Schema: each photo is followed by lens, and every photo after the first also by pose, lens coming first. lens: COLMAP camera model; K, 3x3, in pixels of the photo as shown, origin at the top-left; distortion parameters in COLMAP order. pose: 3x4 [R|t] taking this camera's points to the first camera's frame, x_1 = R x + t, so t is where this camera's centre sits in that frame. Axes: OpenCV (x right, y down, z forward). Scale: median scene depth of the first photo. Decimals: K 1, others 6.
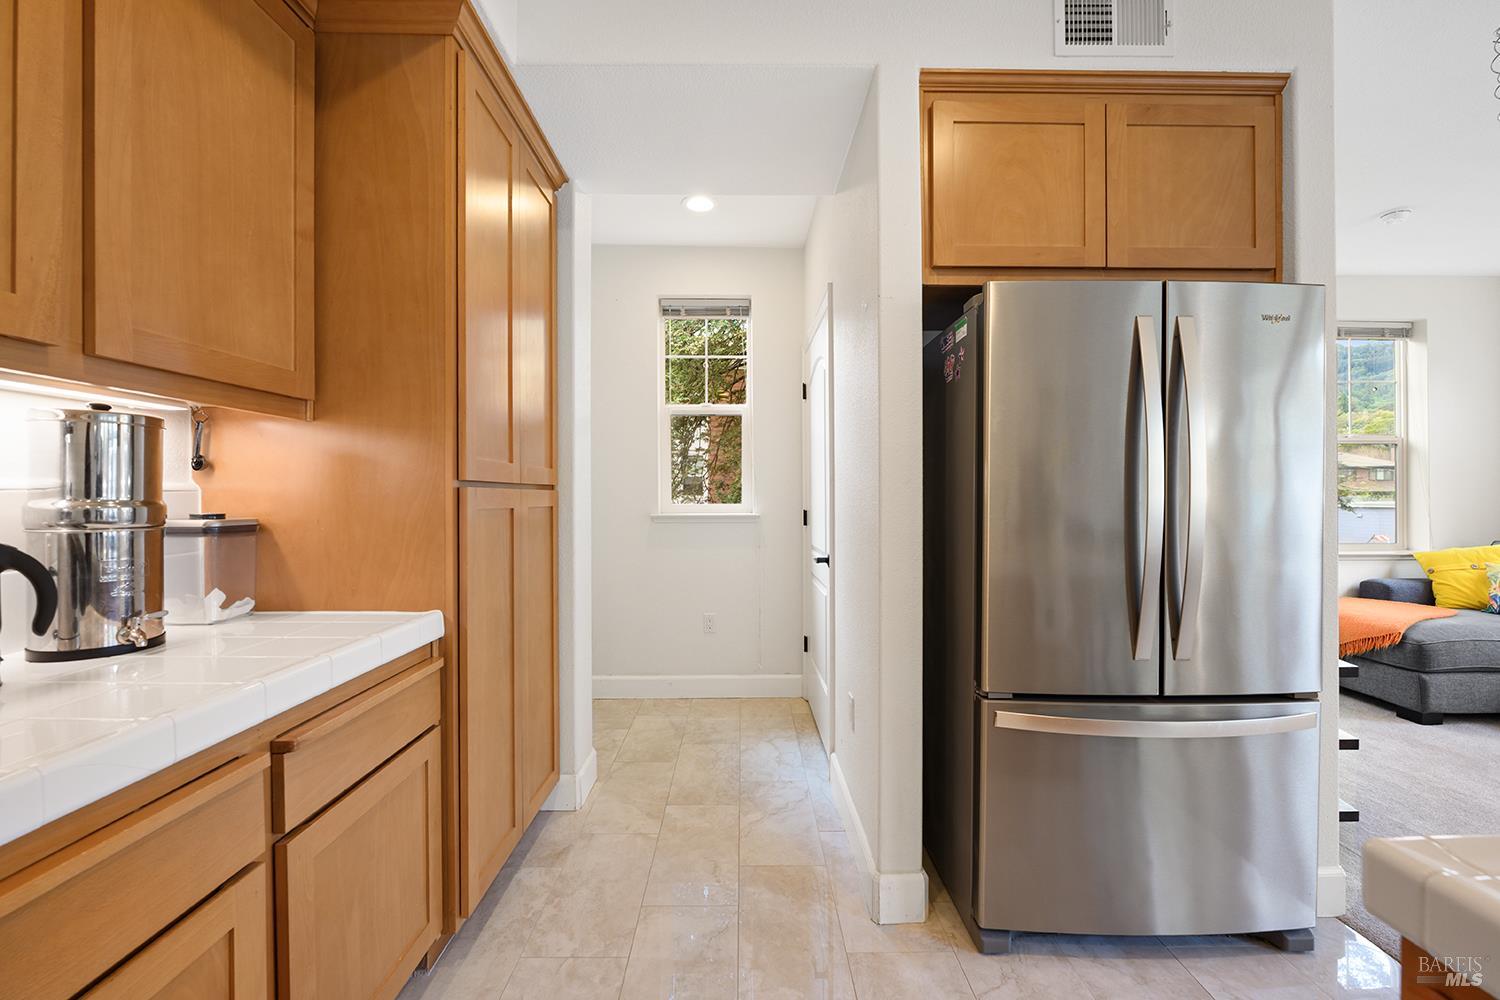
lens RADIAL K [[602.8, 0, 742.0], [0, 602.8, 495.6], [0, 0, 1]] dist [-0.013587, 0.000130]
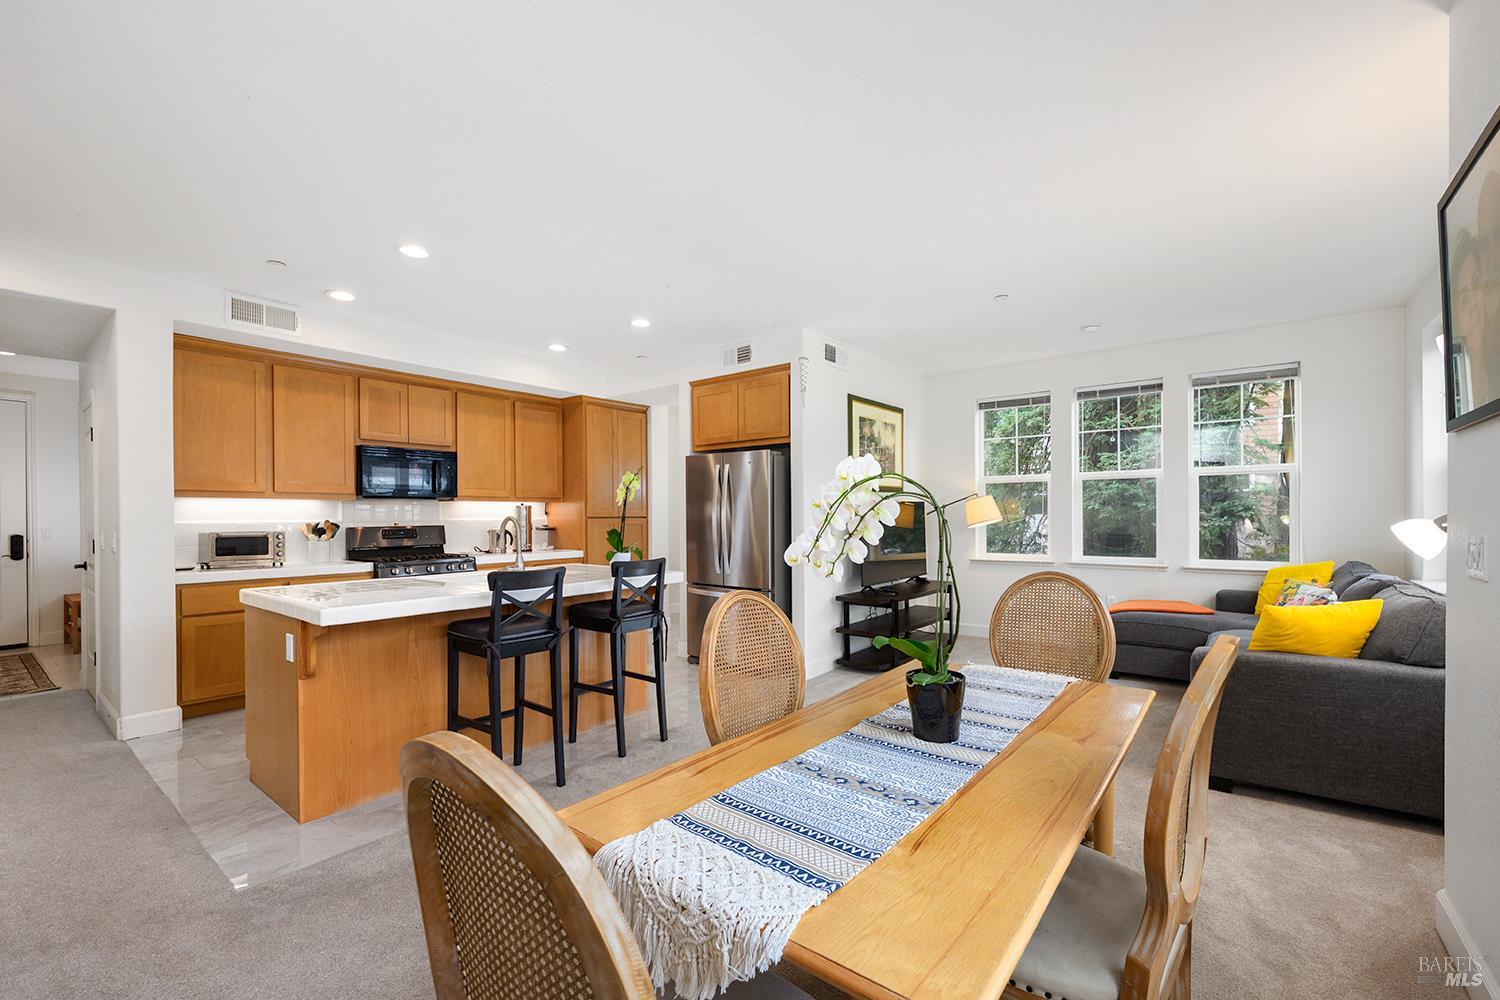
lens RADIAL K [[602.8, 0, 756.0], [0, 602.8, 522.1], [0, 0, 1]] dist [-0.013587, 0.000130]
pose [[0.784675, 0.005601, -0.619881, 1.572127], [0.005532, 0.999856, 0.016036, -0.027645], [0.619882, -0.016012, 0.784532, -0.772743]]
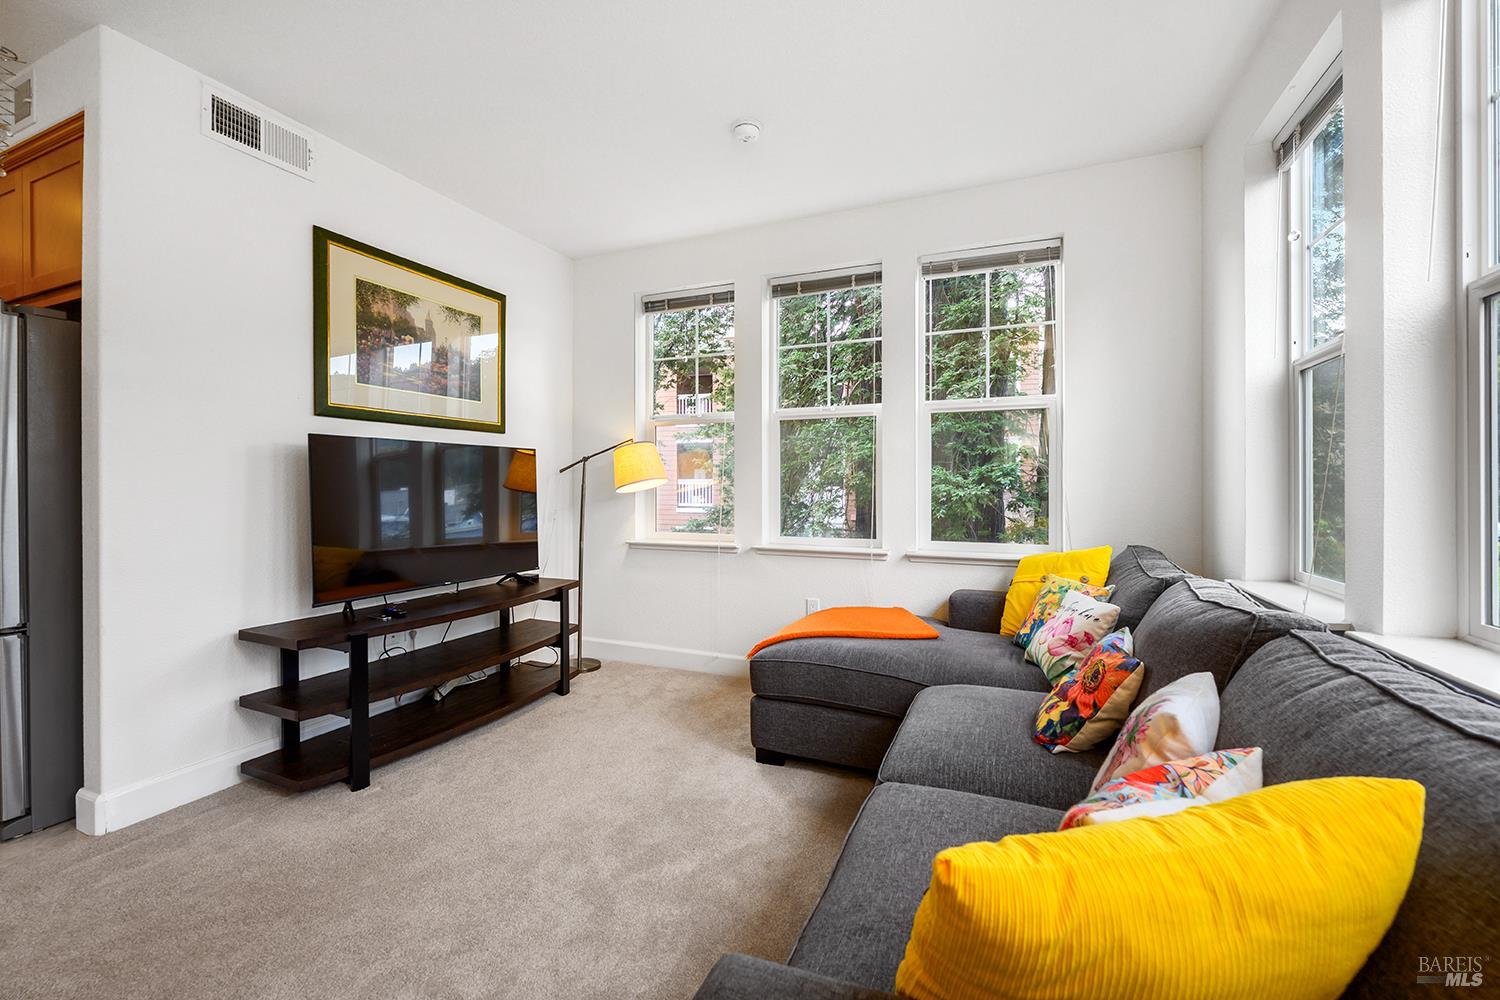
lens RADIAL K [[602.8, 0, 746.0], [0, 602.8, 490.0], [0, 0, 1]] dist [-0.013587, 0.000130]
pose [[0.917977, 0.005235, -0.396600, 1.638391], [-0.002605, 0.999971, 0.007170, 0.013349], [0.396626, -0.005549, 0.917964, 0.275861]]
